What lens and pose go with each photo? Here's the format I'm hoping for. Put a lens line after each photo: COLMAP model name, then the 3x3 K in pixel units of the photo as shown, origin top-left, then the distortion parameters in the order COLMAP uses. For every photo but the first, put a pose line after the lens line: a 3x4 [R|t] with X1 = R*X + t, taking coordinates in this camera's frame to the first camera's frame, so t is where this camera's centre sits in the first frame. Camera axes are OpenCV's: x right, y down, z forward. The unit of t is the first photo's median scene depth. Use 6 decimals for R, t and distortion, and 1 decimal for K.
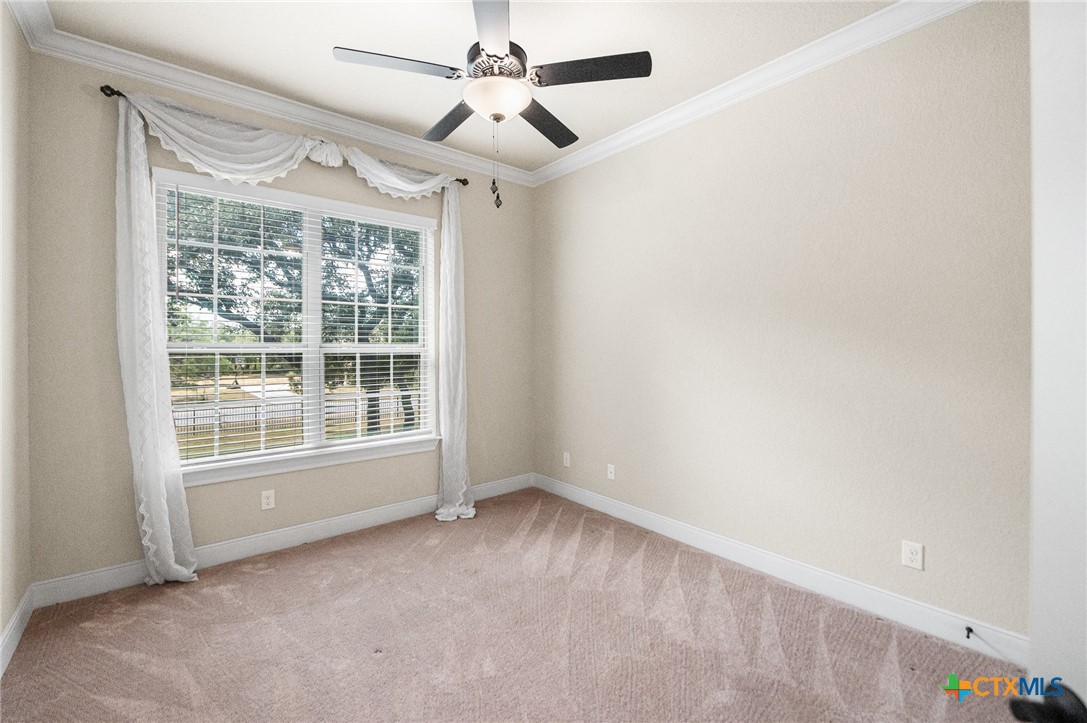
lens RADIAL K [[451.6, 0, 538.4], [0, 451.6, 347.7], [0, 0, 1]] dist [-0.011256, -0.000691]
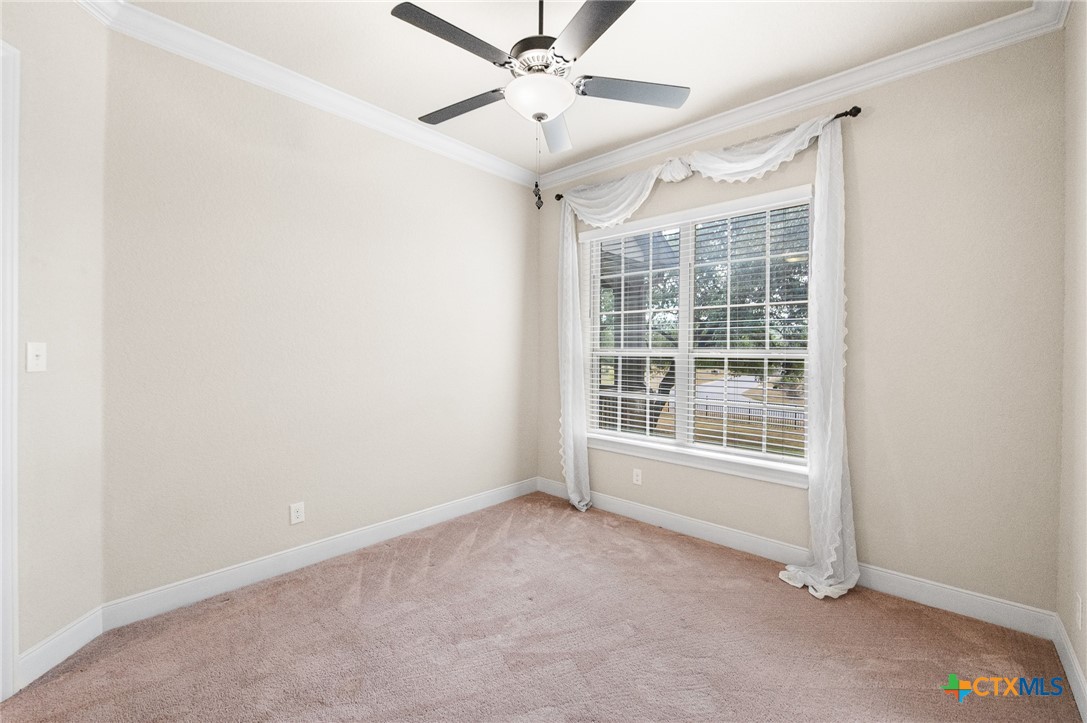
lens RADIAL K [[451.6, 0, 538.4], [0, 451.6, 347.7], [0, 0, 1]] dist [-0.011256, -0.000691]
pose [[0.140279, -0.000396, -0.990112, 0.608643], [-0.014104, 0.999898, -0.002398, -0.003564], [0.990012, 0.014301, 0.140259, 0.597861]]
